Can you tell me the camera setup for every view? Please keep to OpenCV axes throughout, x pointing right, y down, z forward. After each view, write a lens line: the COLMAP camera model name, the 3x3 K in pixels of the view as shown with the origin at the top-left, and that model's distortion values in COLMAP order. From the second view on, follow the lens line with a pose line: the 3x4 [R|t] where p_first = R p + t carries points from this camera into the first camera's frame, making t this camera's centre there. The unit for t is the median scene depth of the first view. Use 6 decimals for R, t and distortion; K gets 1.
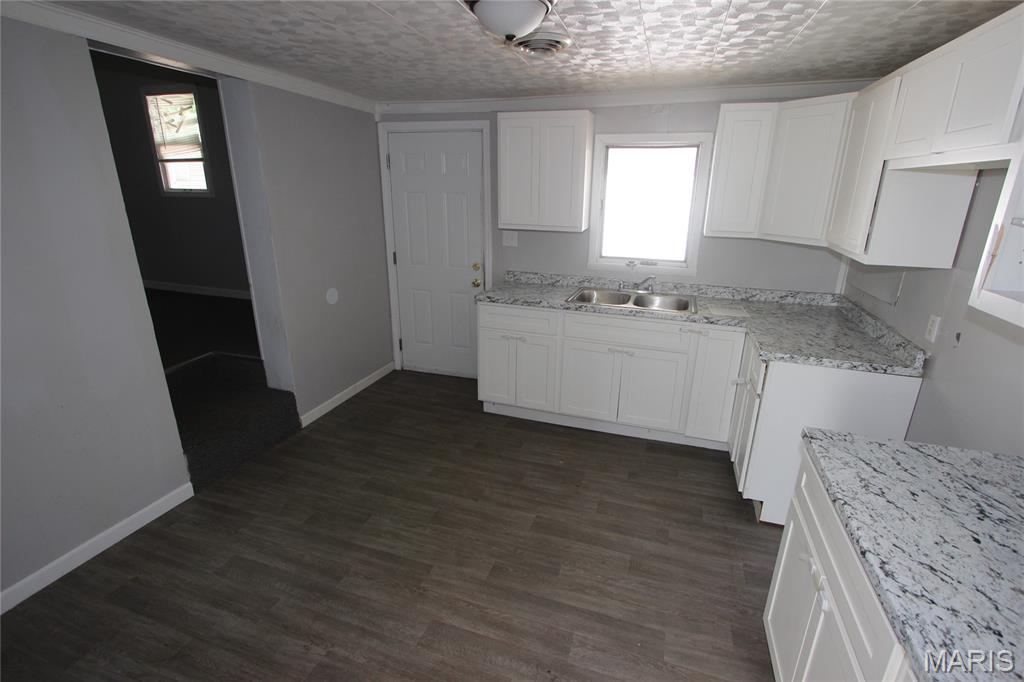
lens RADIAL K [[481.8, 0, 517.1], [0, 481.8, 335.7], [0, 0, 1]] dist [0.003665, 0.000855]
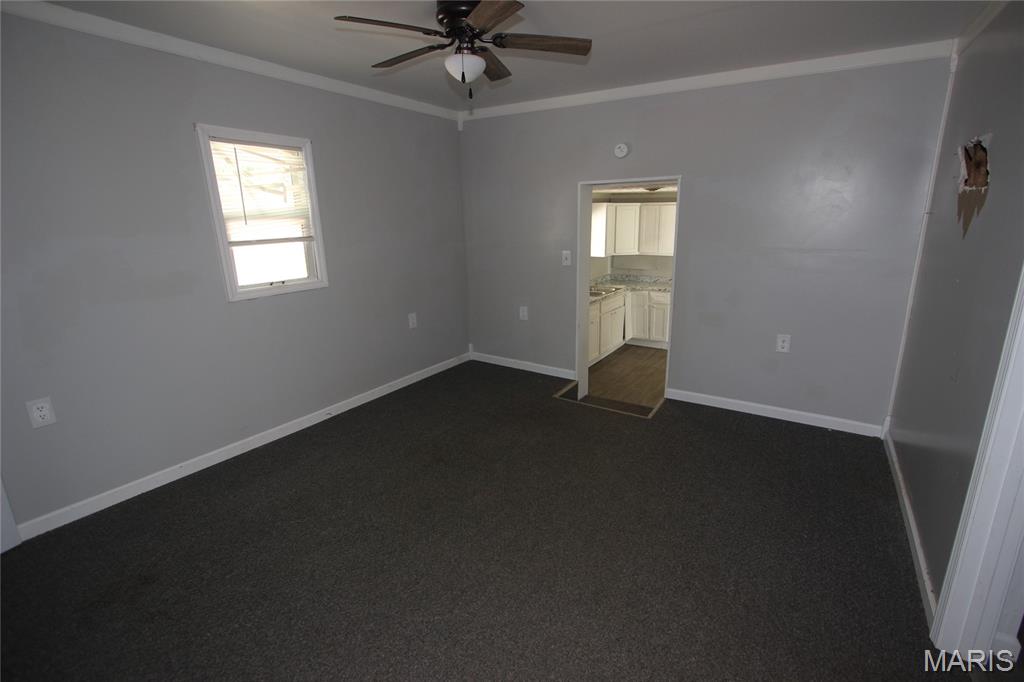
lens RADIAL K [[481.8, 0, 517.1], [0, 481.8, 335.7], [0, 0, 1]] dist [0.003665, 0.000855]
pose [[0.227335, -0.255168, 0.939792, -2.060269], [0.301649, 0.936045, 0.181182, -0.418381], [-0.925919, 0.242299, 0.289767, 0.847916]]
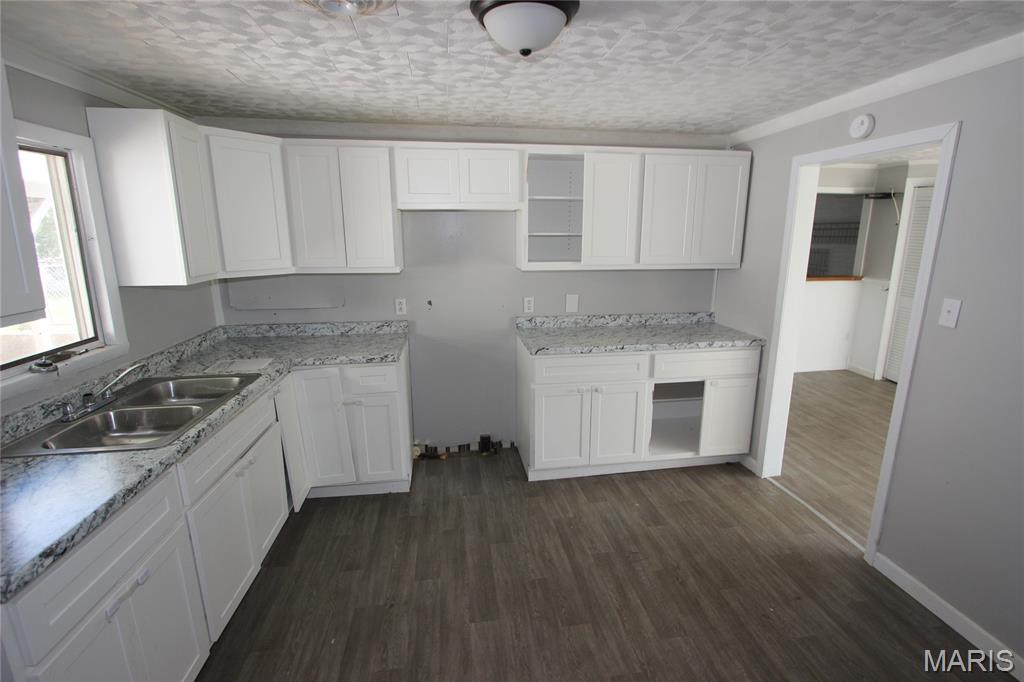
lens RADIAL K [[481.8, 0, 517.1], [0, 481.8, 335.7], [0, 0, 1]] dist [0.003665, 0.000855]
pose [[-0.453643, -0.208968, 0.866337, -0.516536], [0.256727, 0.900267, 0.351582, -0.280398], [-0.853405, 0.381905, -0.354753, 0.899767]]
